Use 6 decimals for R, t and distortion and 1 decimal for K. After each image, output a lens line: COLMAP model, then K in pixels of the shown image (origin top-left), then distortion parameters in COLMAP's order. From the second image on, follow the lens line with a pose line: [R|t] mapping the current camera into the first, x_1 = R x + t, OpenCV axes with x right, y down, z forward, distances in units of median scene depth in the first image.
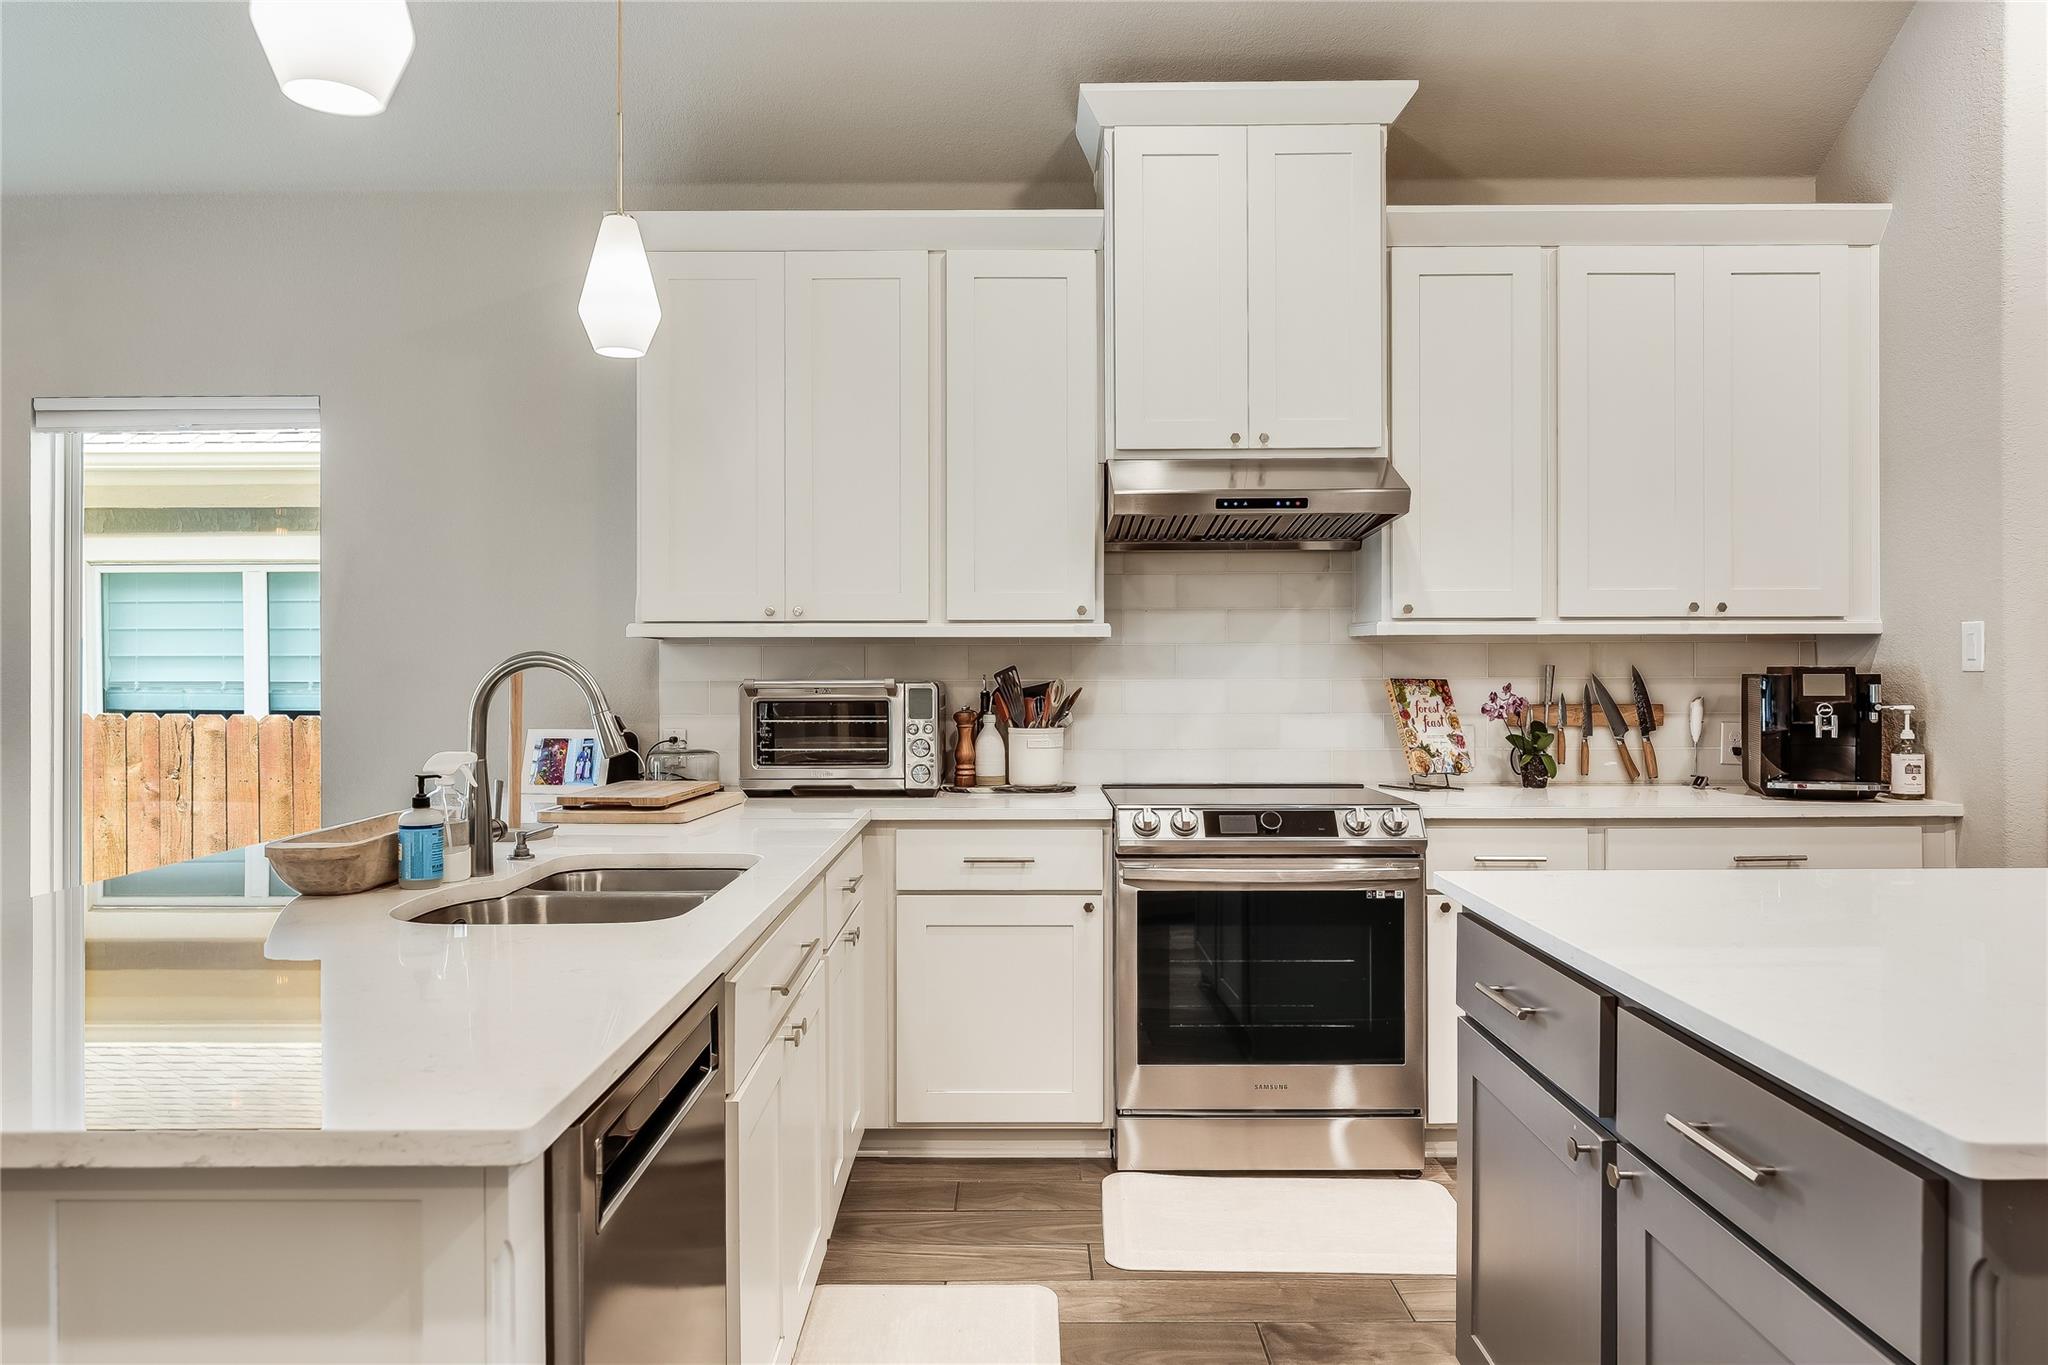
lens RADIAL K [[1350.2, 0, 1029.6], [0, 1350.2, 667.6], [0, 0, 1]] dist [0.005760, -0.002227]
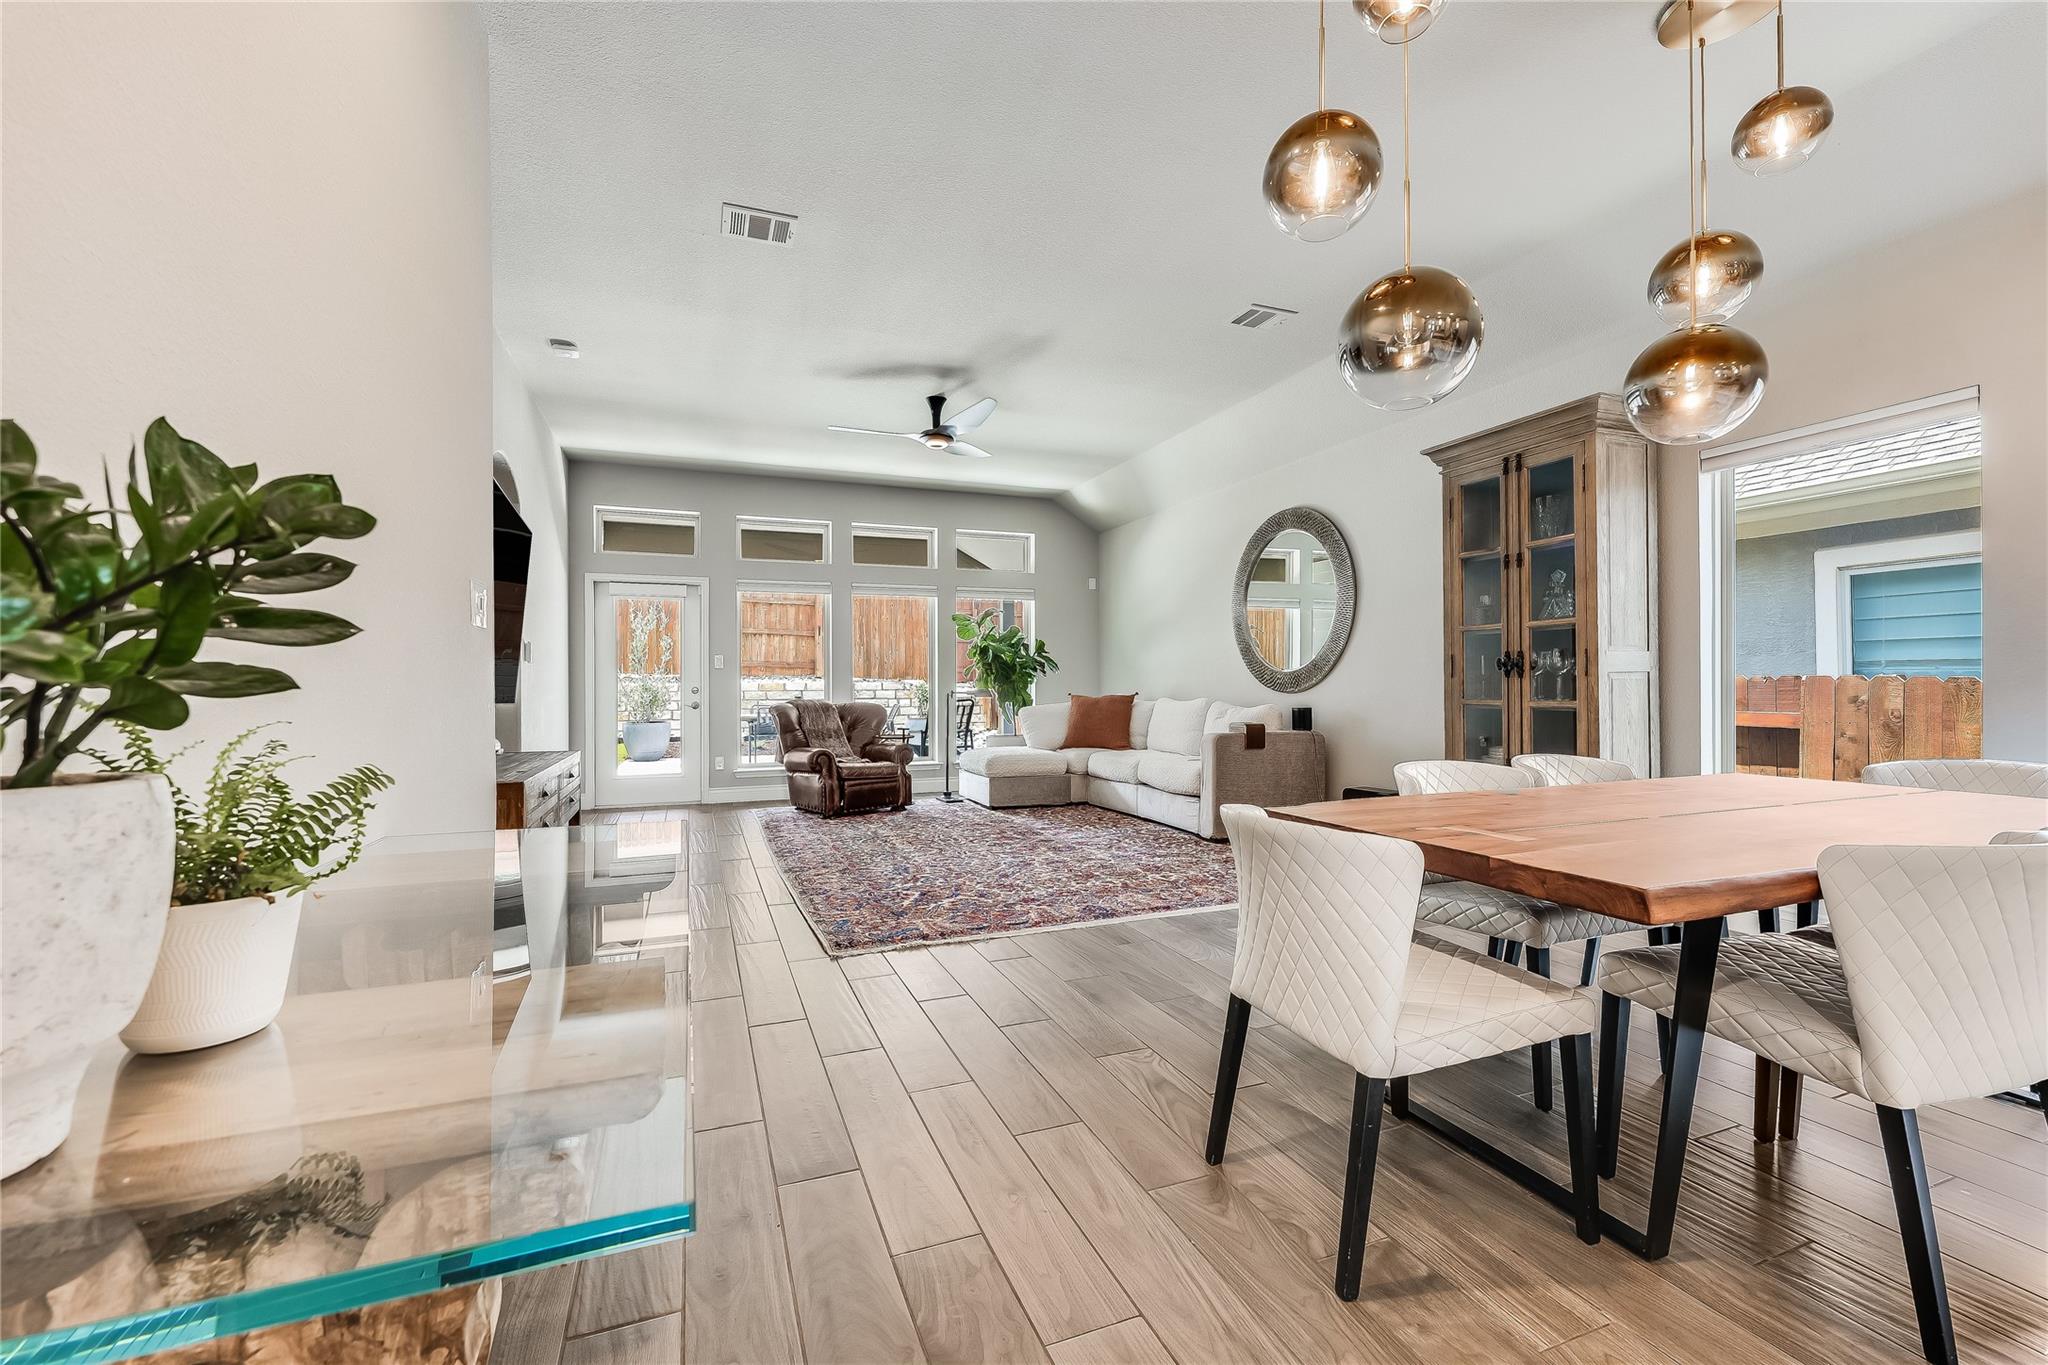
lens RADIAL K [[846.6, 0, 1022.3], [0, 846.6, 687.6], [0, 0, 1]] dist [-0.000264, -0.000757]
pose [[0.363937, 0.002335, -0.931420, -0.451047], [0.006329, 0.999968, 0.004979, 0.052222], [0.931402, -0.007707, 0.363911, -0.035753]]
